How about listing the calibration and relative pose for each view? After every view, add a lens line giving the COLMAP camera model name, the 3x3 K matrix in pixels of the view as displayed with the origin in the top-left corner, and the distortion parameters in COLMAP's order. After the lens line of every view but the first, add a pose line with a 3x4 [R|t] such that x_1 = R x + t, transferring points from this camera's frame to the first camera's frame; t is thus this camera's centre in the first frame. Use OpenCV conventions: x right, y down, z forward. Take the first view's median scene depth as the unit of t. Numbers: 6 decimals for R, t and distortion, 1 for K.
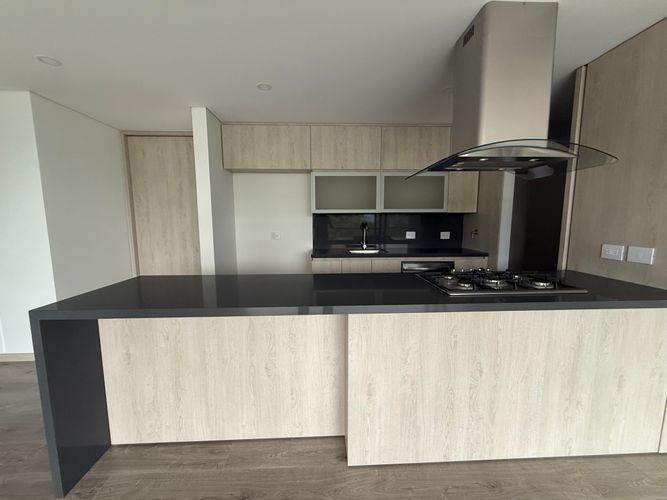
lens RADIAL K [[265.7, 0, 330.7], [0, 265.7, 250.9], [0, 0, 1]] dist [0.000782, 0.000194]
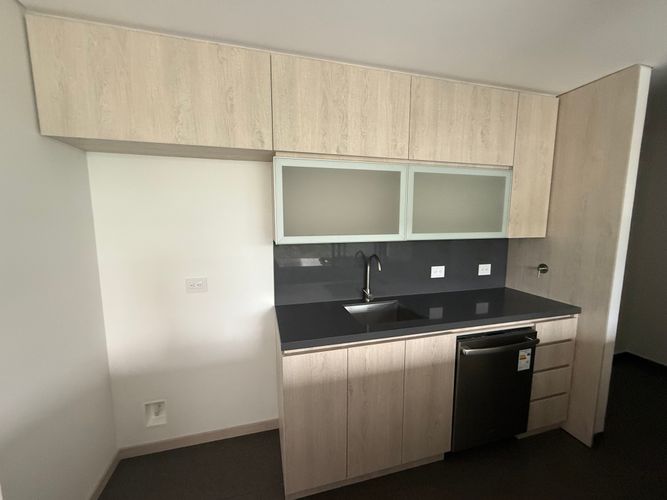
lens RADIAL K [[265.7, 0, 331.4], [0, 265.7, 249.9], [0, 0, 1]] dist [0.000782, 0.000194]
pose [[0.975595, -0.020059, 0.218658, -0.078916], [0.019417, 0.999799, 0.005083, -0.133298], [-0.218716, -0.000713, 0.975788, 0.522836]]
